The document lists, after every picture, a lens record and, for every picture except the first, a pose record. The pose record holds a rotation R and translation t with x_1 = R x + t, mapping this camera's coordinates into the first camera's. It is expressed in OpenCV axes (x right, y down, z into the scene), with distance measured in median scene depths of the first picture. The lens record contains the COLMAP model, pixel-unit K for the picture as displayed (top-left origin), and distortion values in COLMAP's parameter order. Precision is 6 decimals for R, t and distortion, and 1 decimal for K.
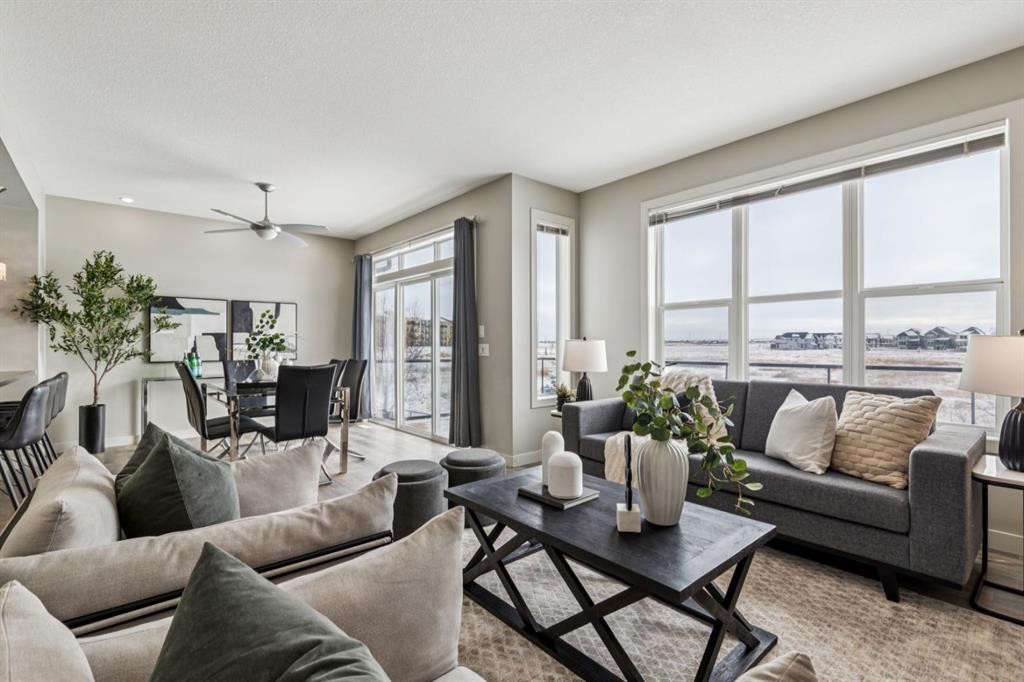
lens RADIAL K [[464.0, 0, 515.3], [0, 464.0, 347.8], [0, 0, 1]] dist [0.006707, 0.000627]
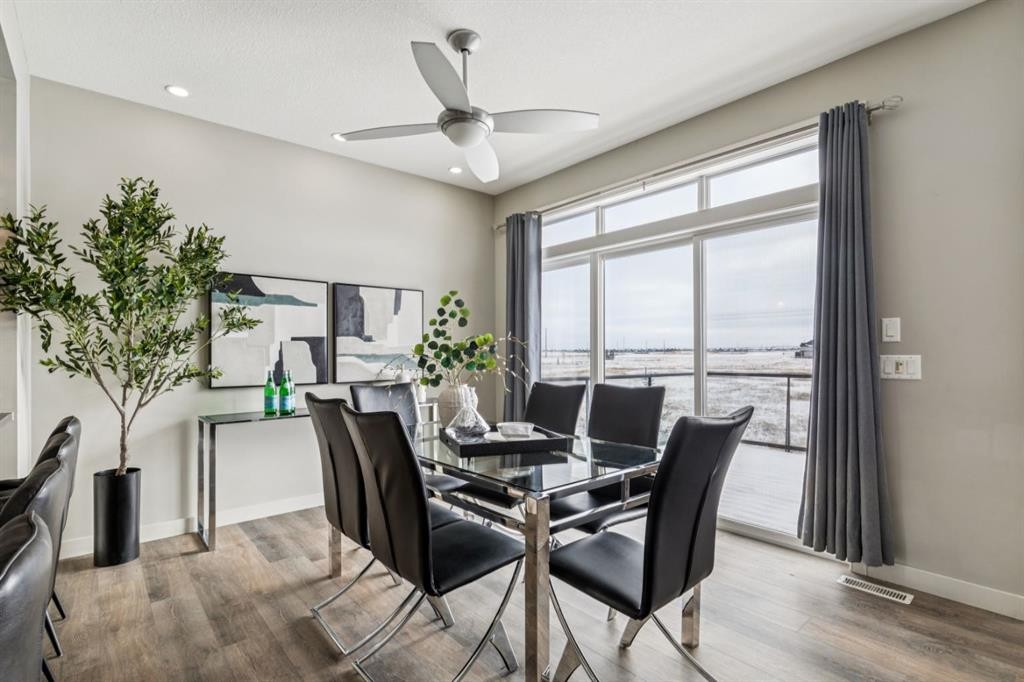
lens RADIAL K [[492.1, 0, 518.3], [0, 492.1, 358.8], [0, 0, 1]] dist [0.002218, -0.000947]
pose [[0.999959, -0.002866, -0.008545, -0.440927], [0.002897, 0.999989, 0.003594, -0.006496], [0.008535, -0.003619, 0.999957, 0.438320]]
